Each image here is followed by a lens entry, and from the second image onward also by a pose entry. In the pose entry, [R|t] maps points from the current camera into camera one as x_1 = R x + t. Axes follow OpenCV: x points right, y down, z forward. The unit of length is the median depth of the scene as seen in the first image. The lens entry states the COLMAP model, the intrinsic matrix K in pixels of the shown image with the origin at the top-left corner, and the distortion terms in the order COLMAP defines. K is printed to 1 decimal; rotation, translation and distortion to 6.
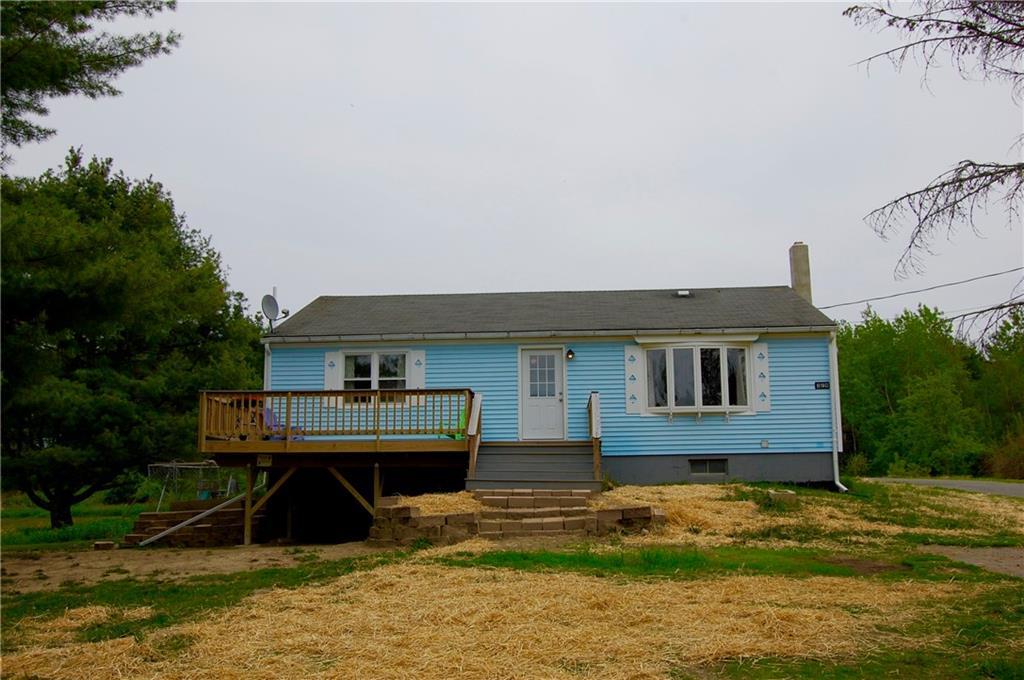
lens RADIAL K [[927.3, 0, 511.0], [0, 927.3, 342.0], [0, 0, 1]] dist [-0.058136, 0.000000]
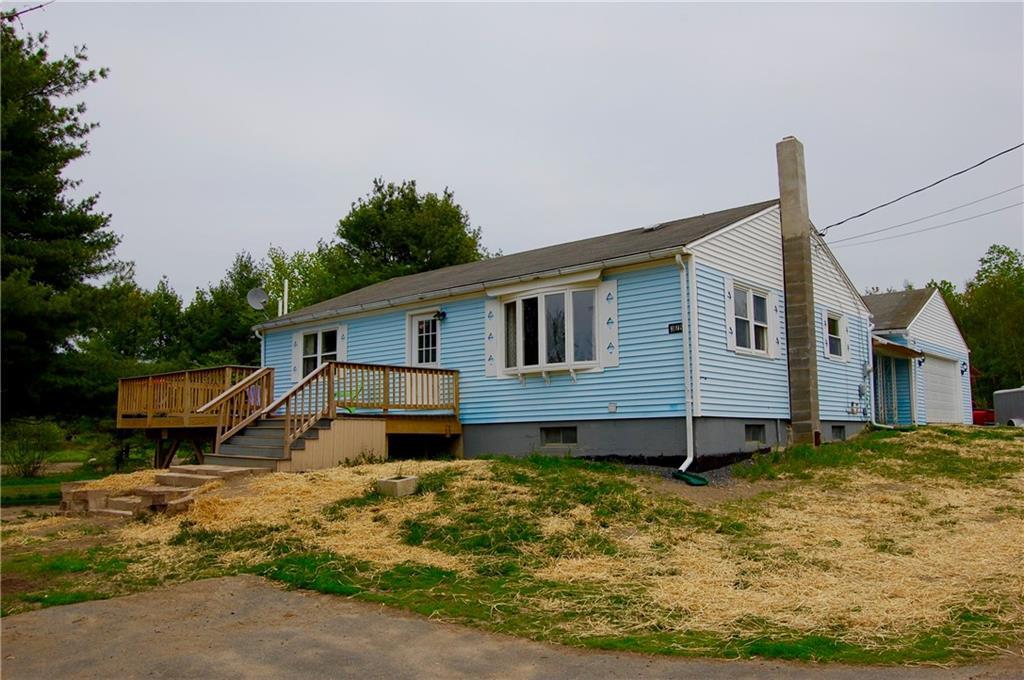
lens RADIAL K [[794.8, 0, 512.0], [0, 794.8, 340.4], [0, 0, 1]] dist [-0.072377, 0.013290]
pose [[0.807630, -0.073900, -0.585041, 0.601396], [0.099052, 0.995021, 0.011051, 0.036541], [0.581311, -0.066874, 0.810928, 0.395453]]
